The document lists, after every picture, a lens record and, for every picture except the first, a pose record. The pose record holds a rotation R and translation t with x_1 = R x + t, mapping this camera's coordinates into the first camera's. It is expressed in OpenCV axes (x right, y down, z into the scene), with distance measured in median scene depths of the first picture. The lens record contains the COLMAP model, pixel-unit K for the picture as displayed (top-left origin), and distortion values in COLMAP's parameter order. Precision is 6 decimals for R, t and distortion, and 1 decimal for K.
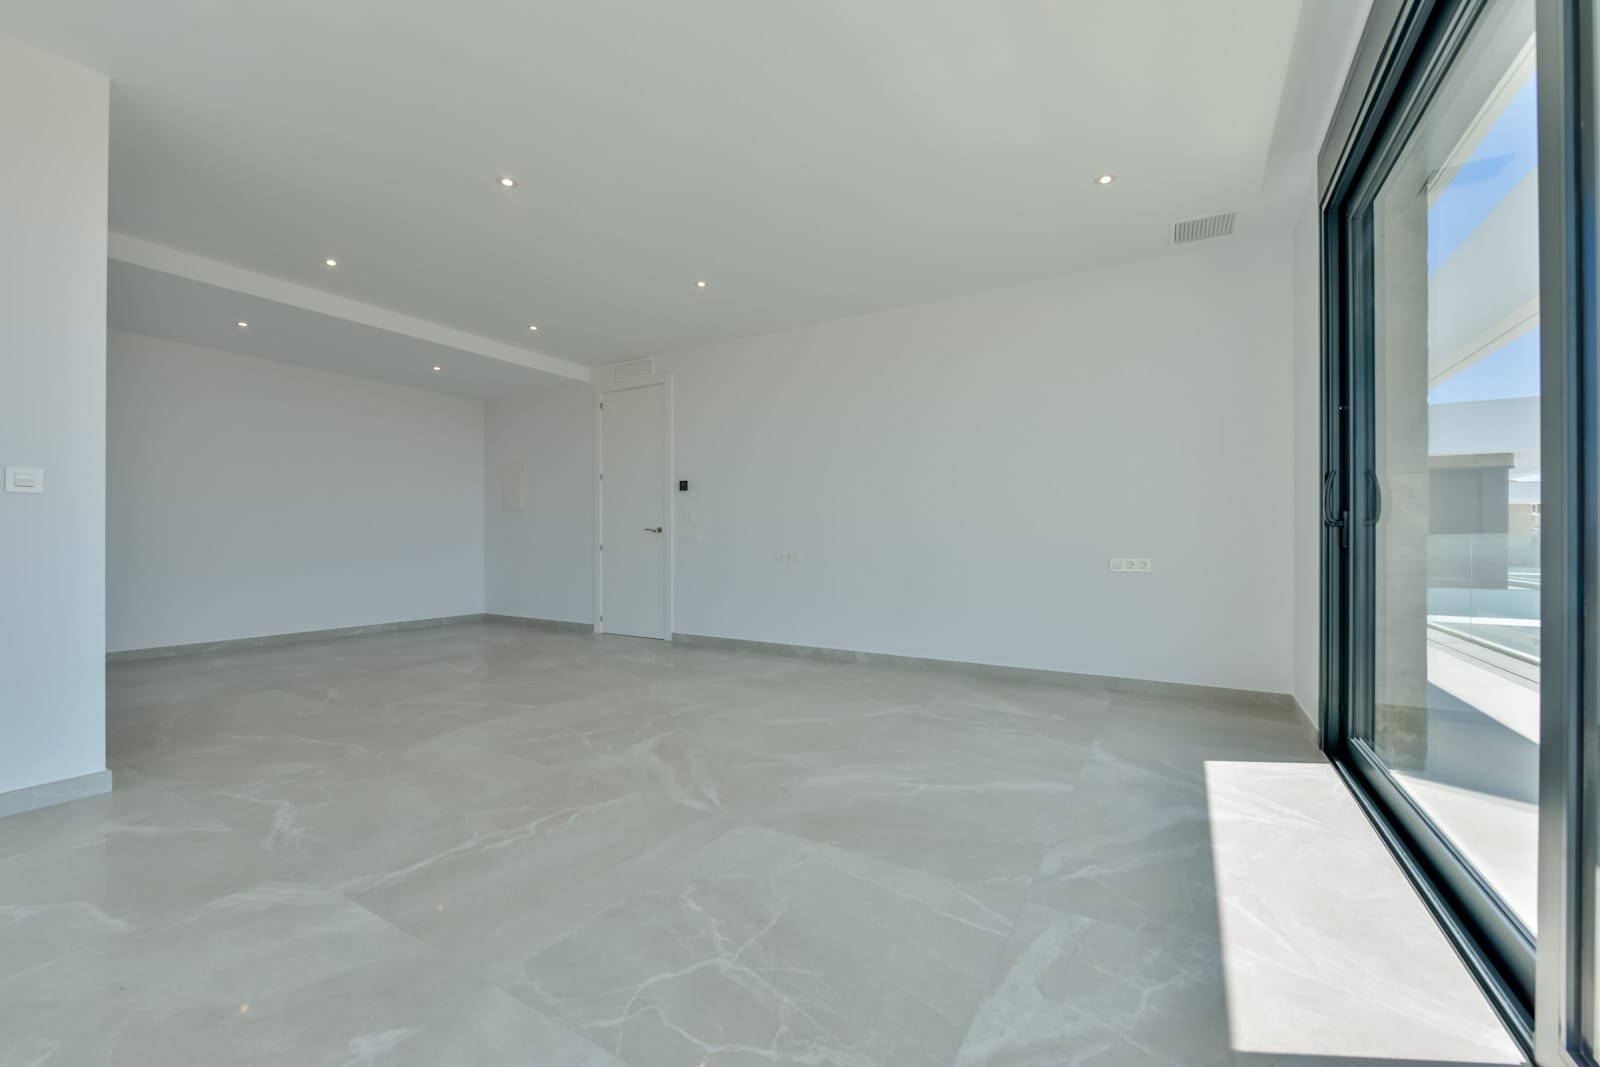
lens RADIAL K [[635.4, 0, 802.9], [0, 635.4, 539.0], [0, 0, 1]] dist [-0.008425, -0.000561]
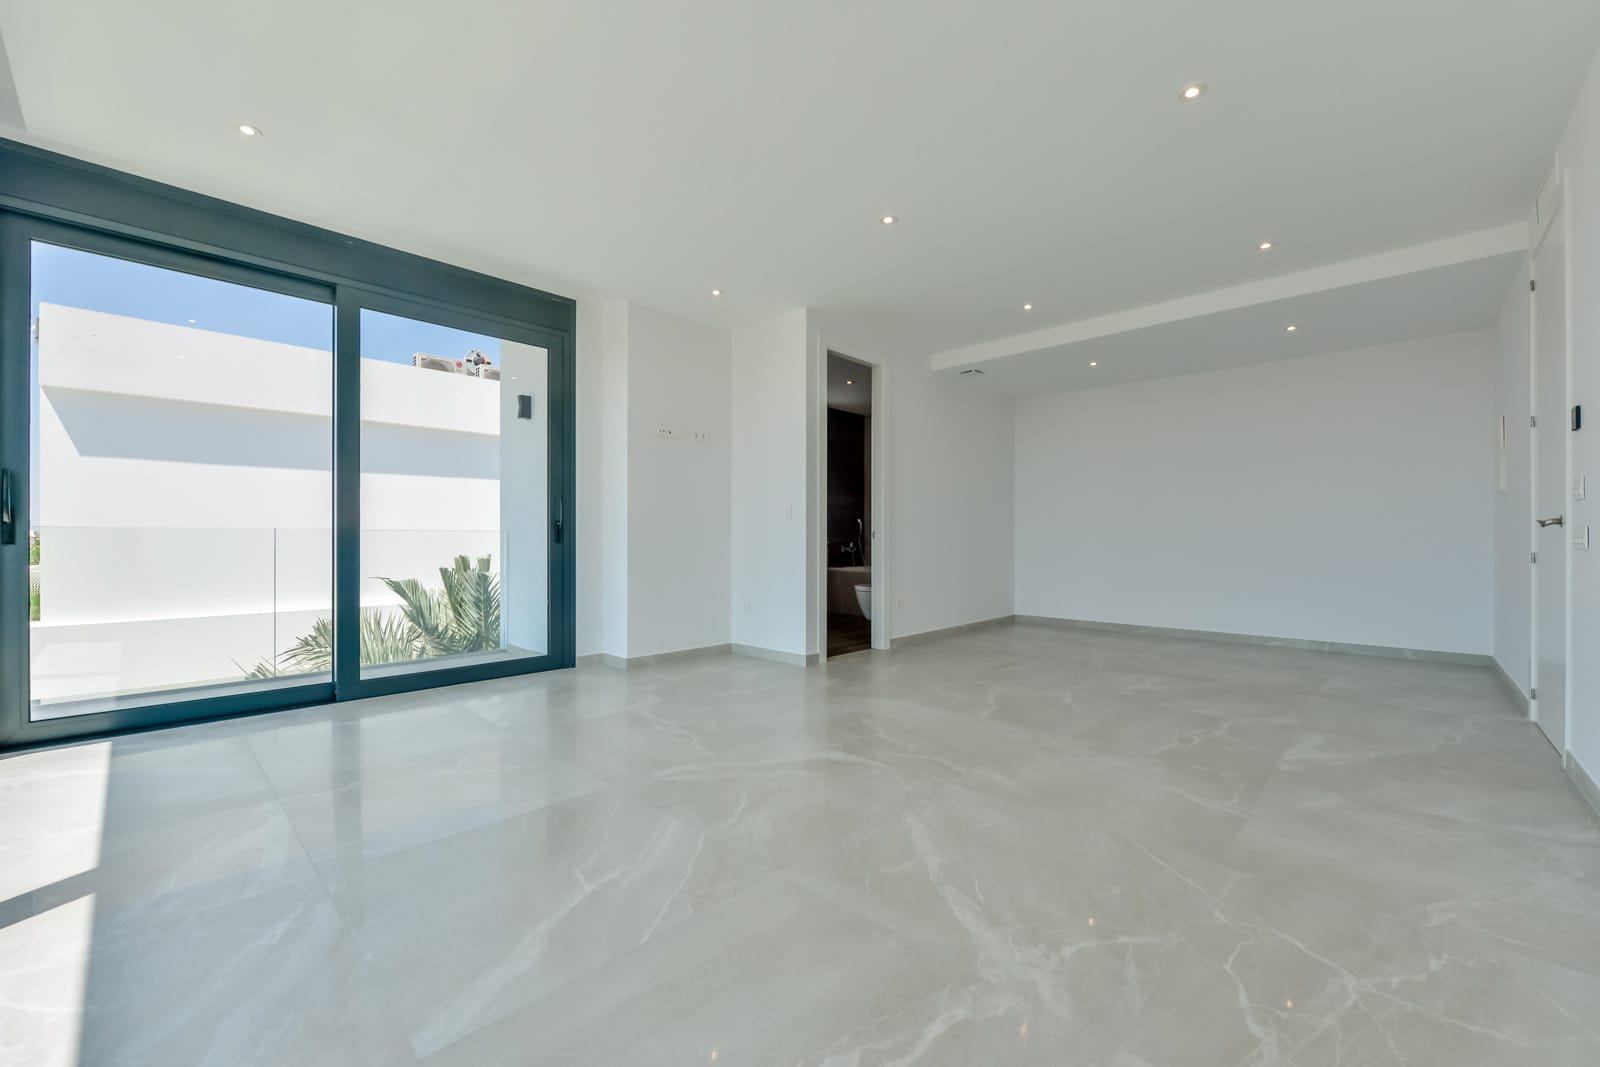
lens RADIAL K [[635.4, 0, 802.9], [0, 635.4, 539.0], [0, 0, 1]] dist [-0.008425, -0.000561]
pose [[-0.219274, 0.000142, -0.975663, 0.820386], [-0.003160, 0.999995, 0.000856, -0.000976], [0.975658, 0.003271, -0.219272, 1.374841]]
